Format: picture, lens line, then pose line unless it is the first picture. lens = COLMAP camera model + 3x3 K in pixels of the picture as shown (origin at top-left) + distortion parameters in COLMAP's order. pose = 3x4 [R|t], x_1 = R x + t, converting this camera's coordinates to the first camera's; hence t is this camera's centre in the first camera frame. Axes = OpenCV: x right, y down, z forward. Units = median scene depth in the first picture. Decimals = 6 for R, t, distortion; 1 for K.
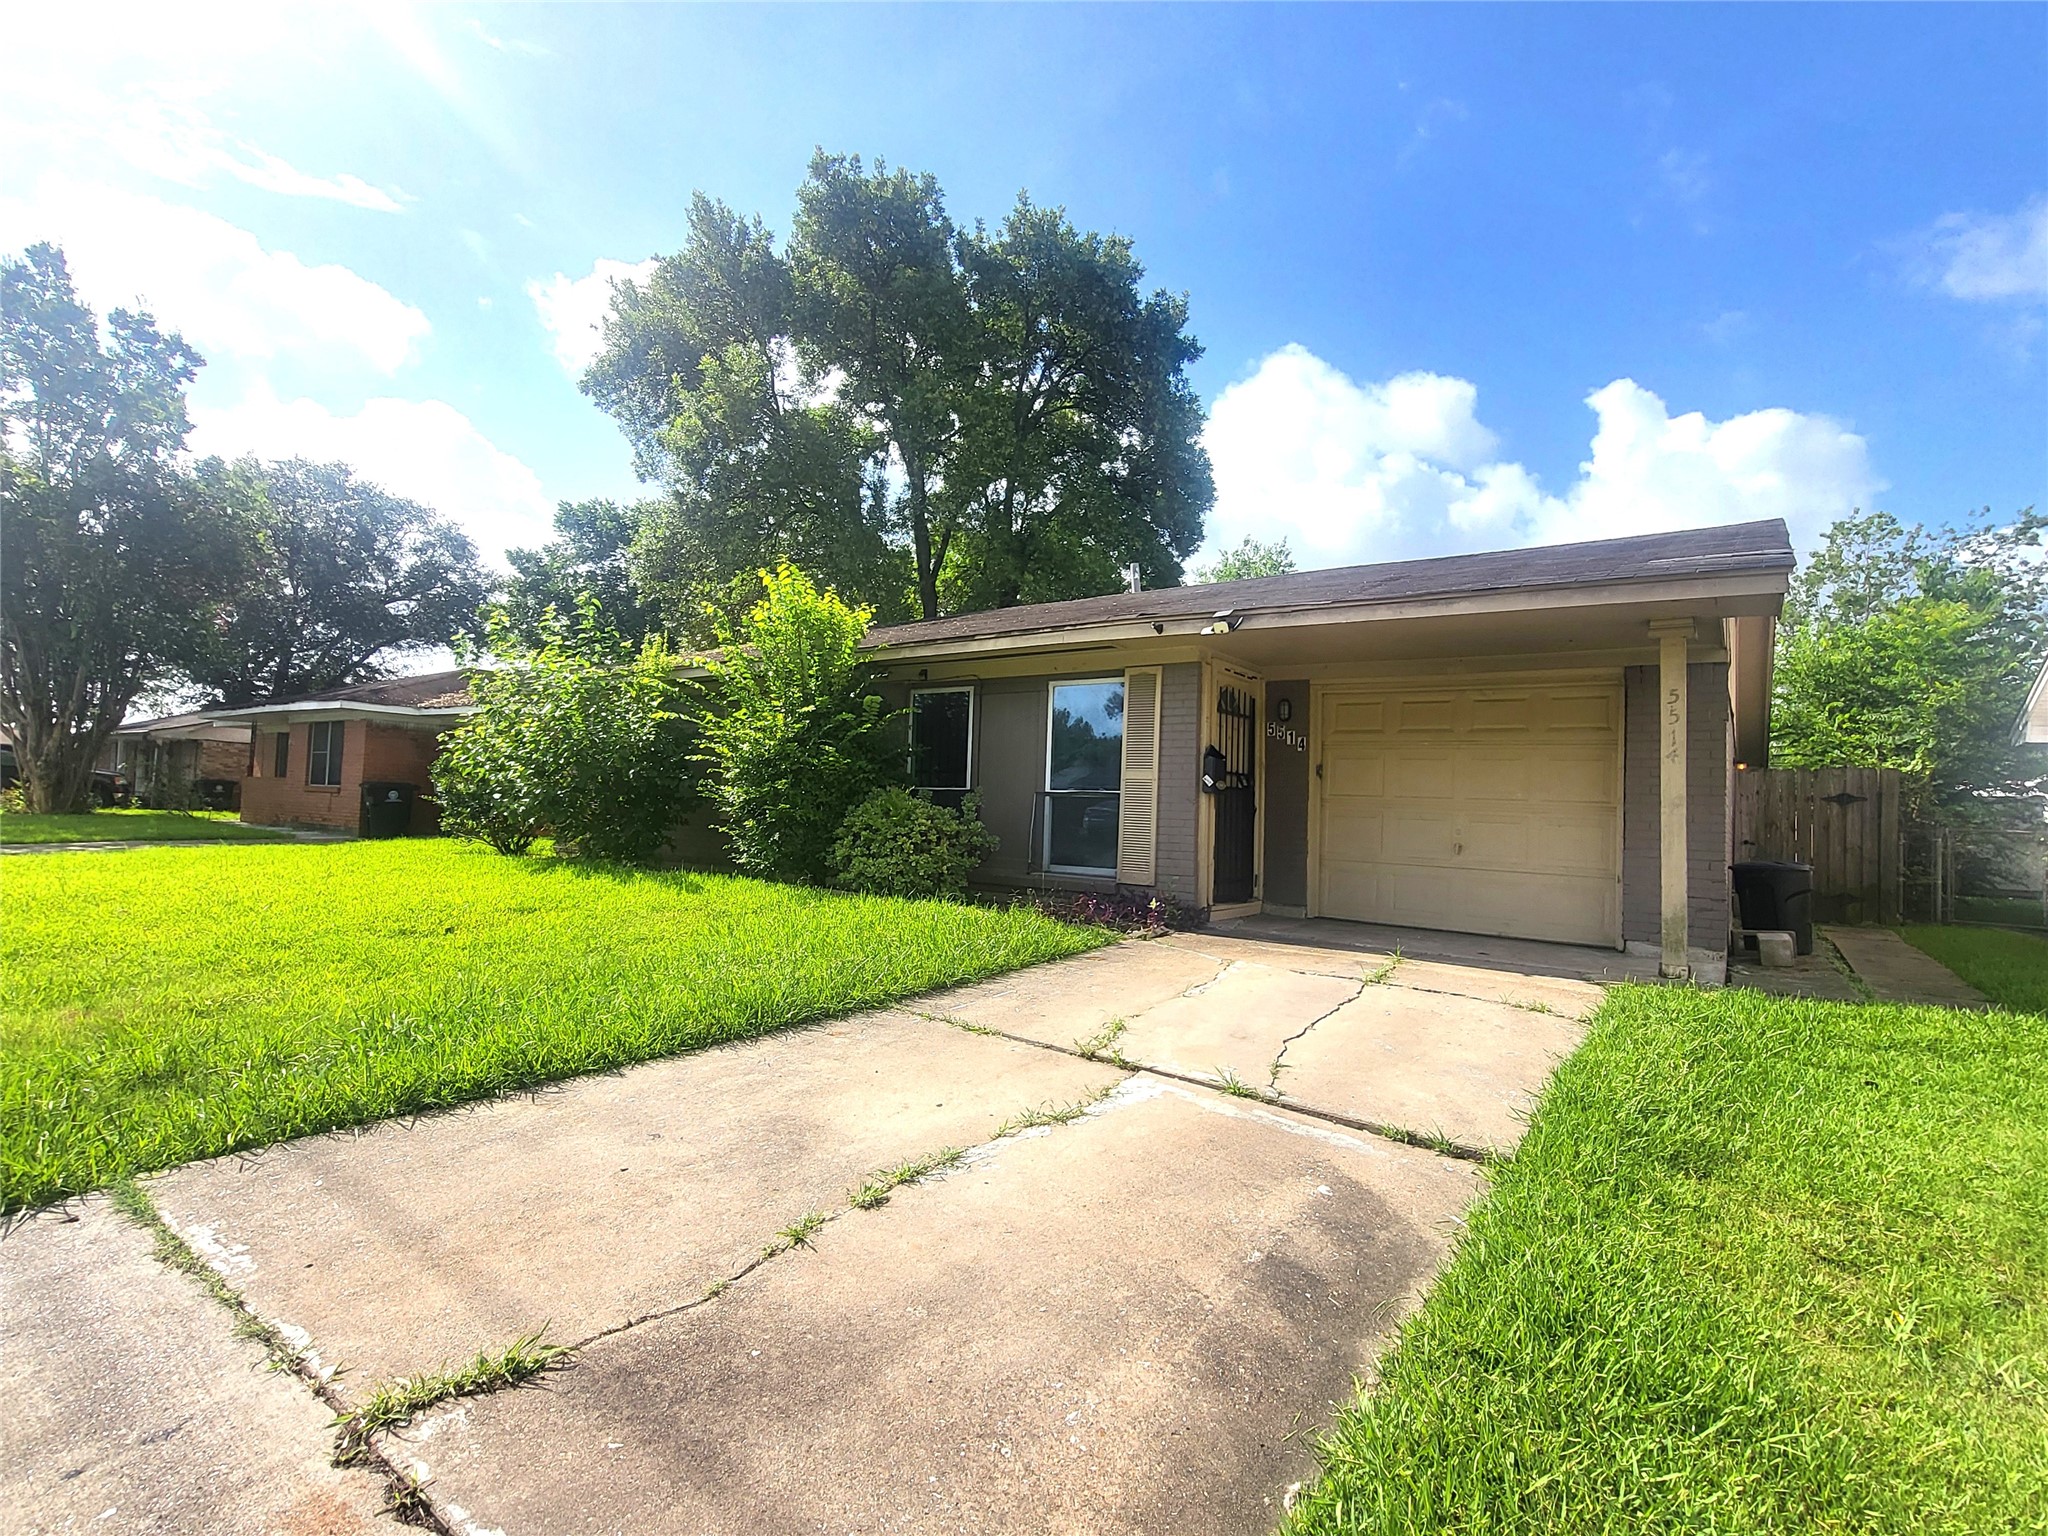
lens RADIAL K [[927.8, 0, 1047.2], [0, 927.8, 770.1], [0, 0, 1]] dist [-0.002434, -0.001115]
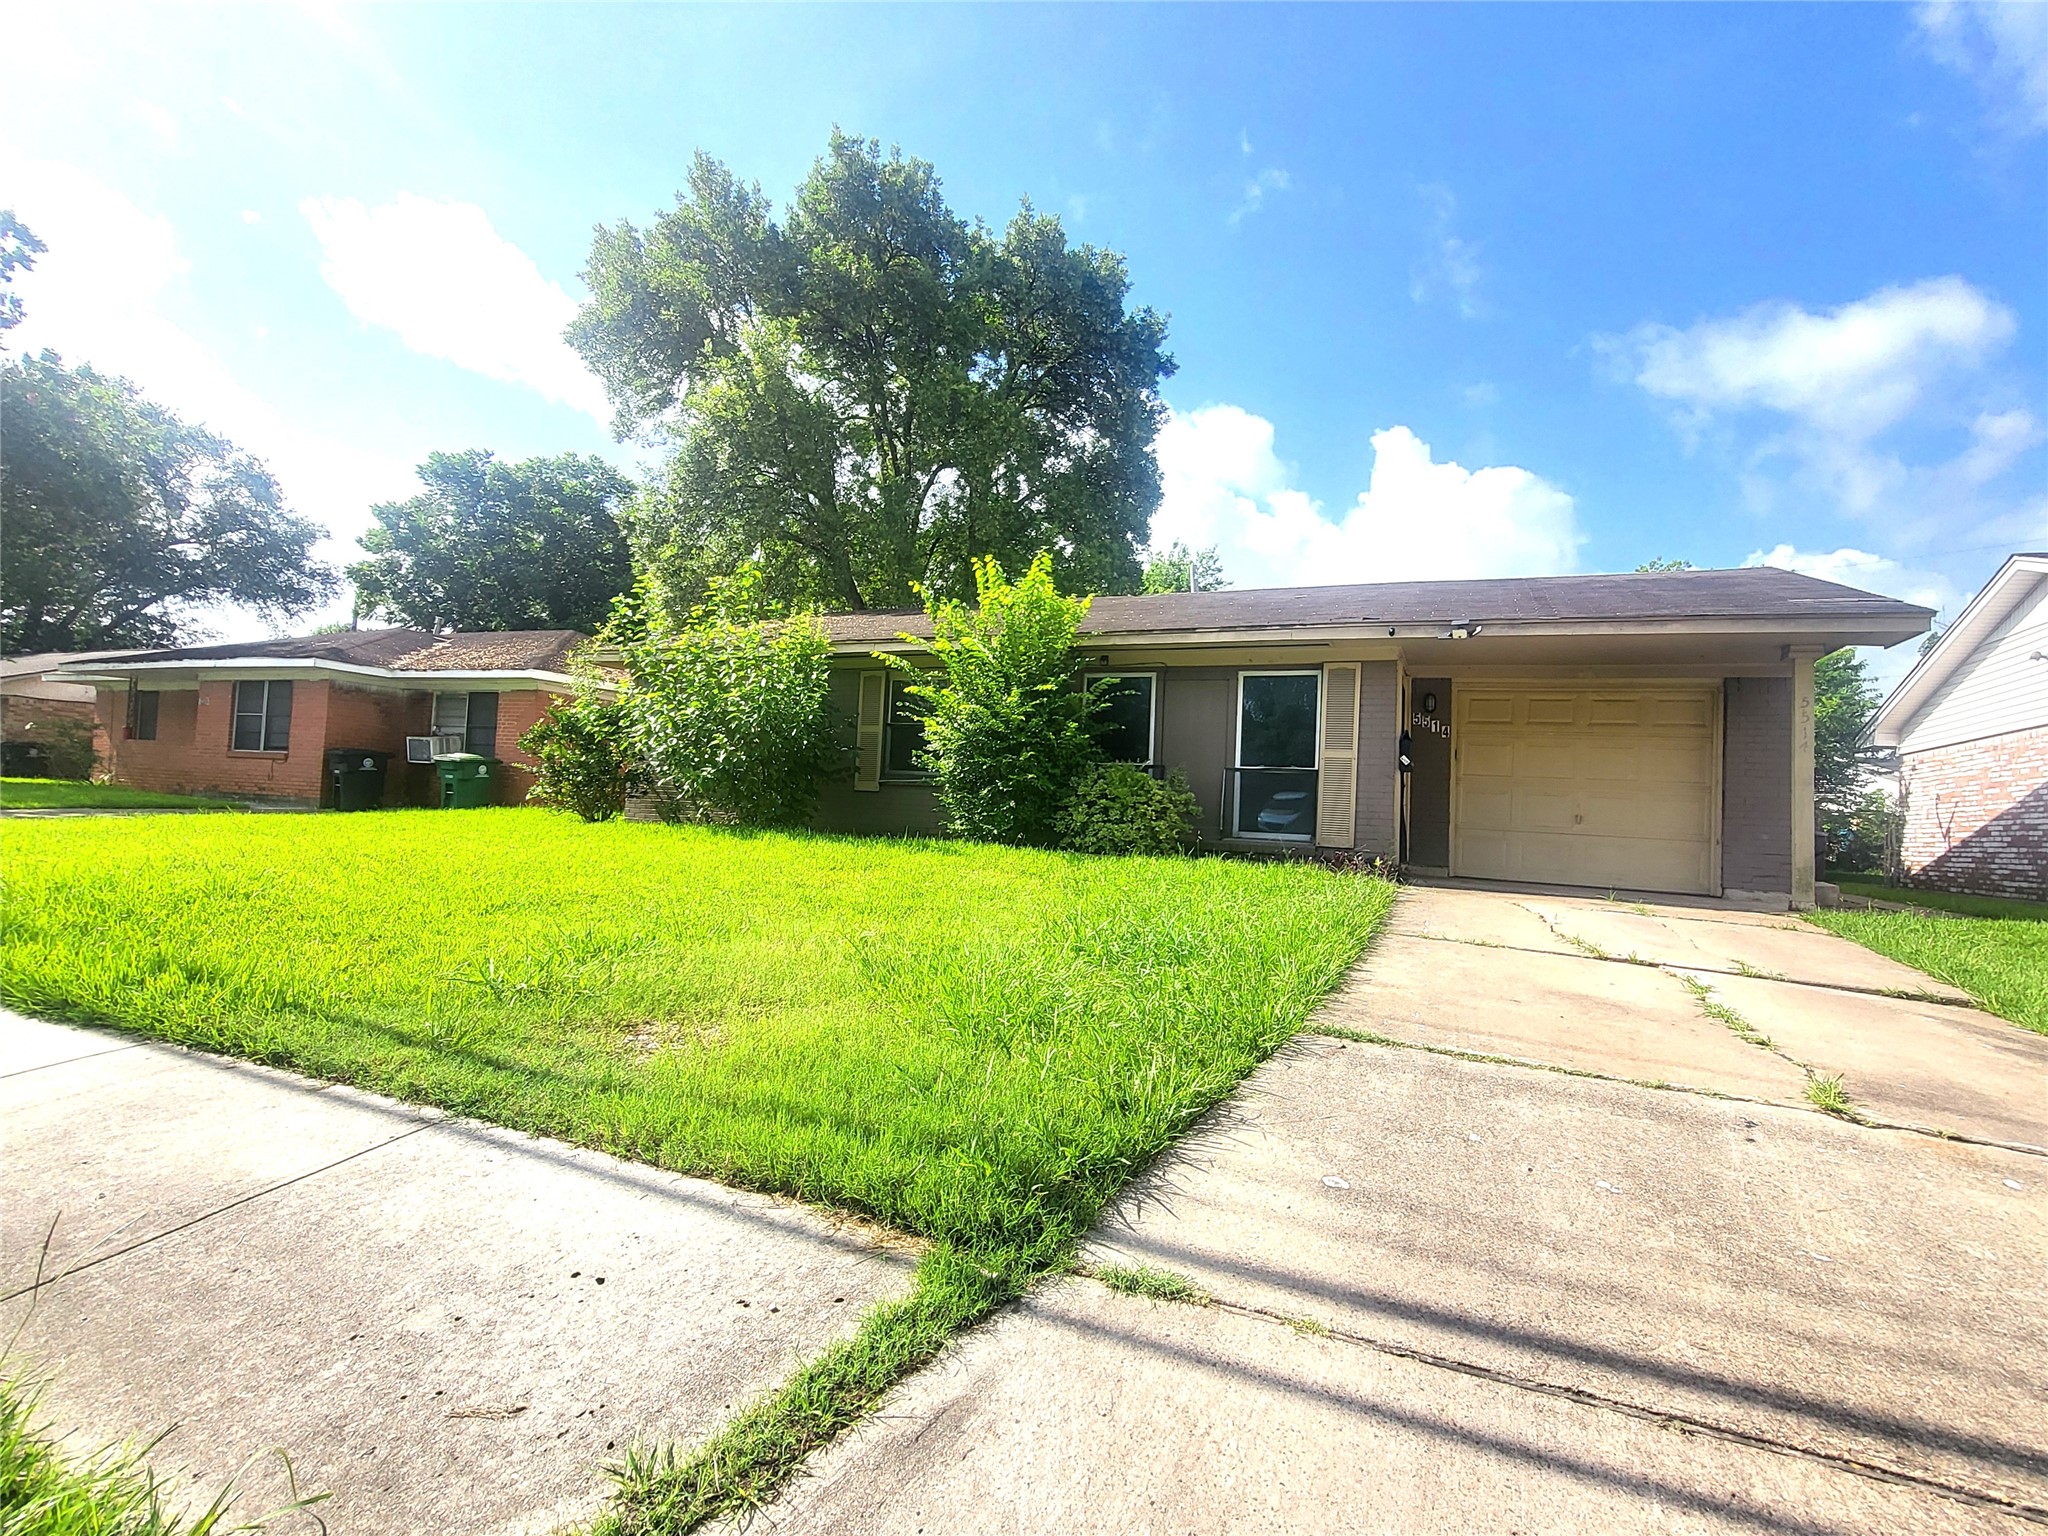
lens RADIAL K [[900.7, 0, 1079.0], [0, 900.7, 768.0], [0, 0, 1]] dist [0.002561, 0.001494]
pose [[0.977798, 0.019012, 0.208684, -0.316194], [-0.021337, 0.999733, 0.008894, 0.013392], [-0.208459, -0.013150, 0.977943, -0.034401]]
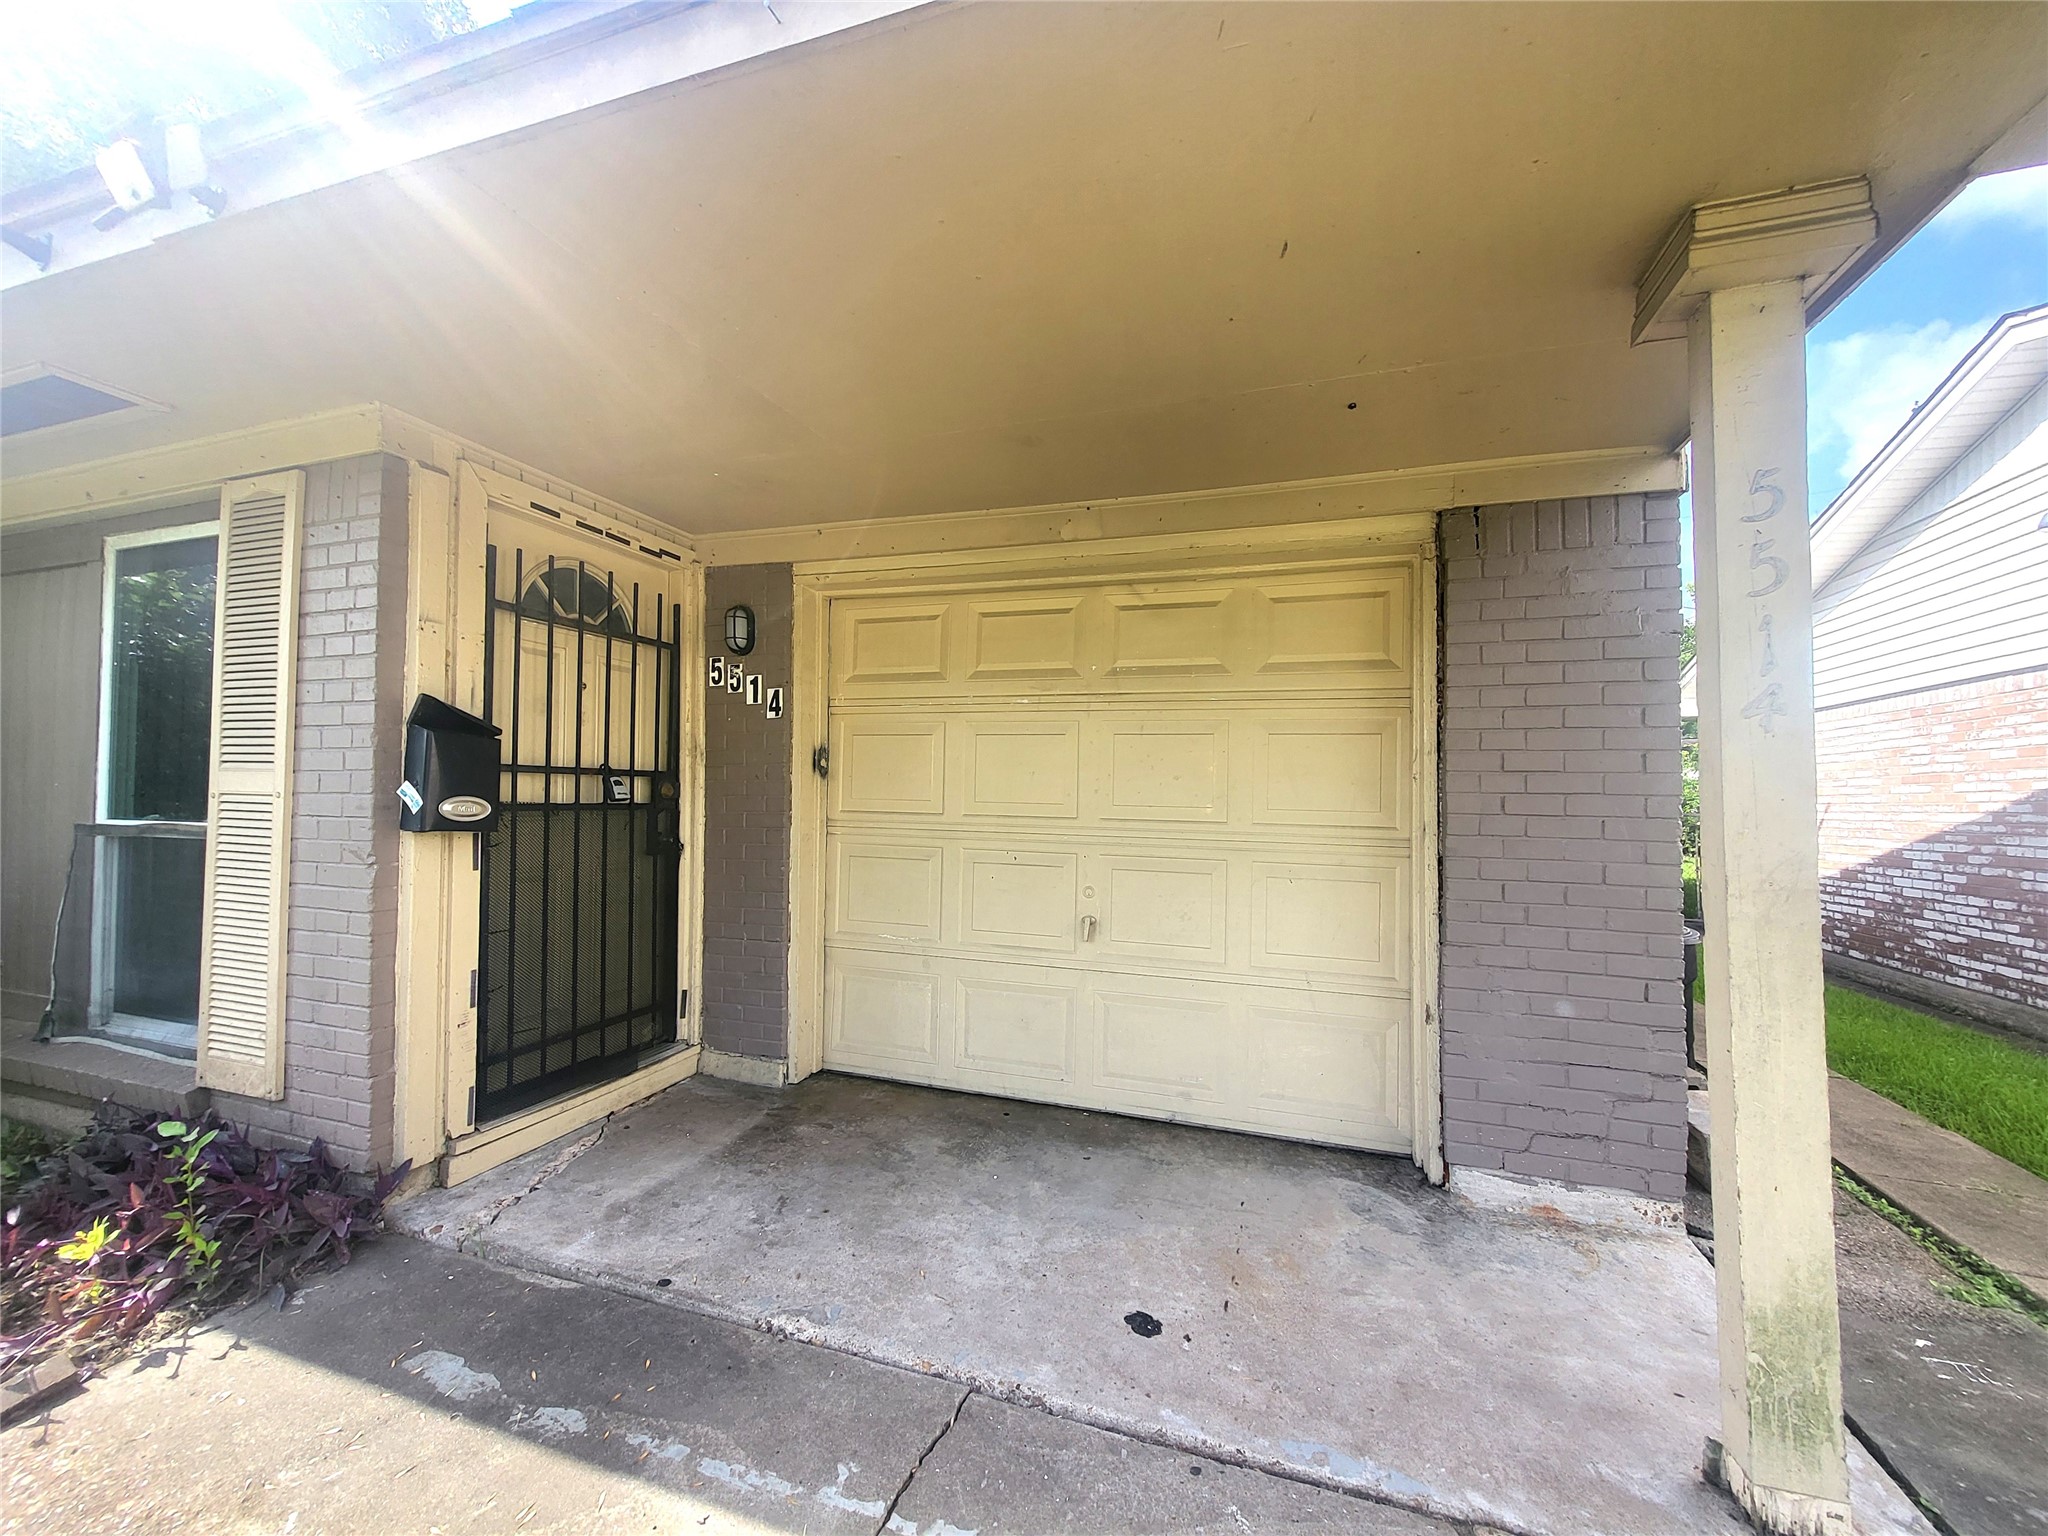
lens RADIAL K [[825.7, 0, 1044.5], [0, 825.7, 772.4], [0, 0, 1]] dist [0.002439, 0.000306]
pose [[0.947208, -0.017159, 0.320160, 0.194632], [0.009433, 0.999626, 0.025665, -0.002365], [-0.320481, -0.021289, 0.947016, 0.412628]]
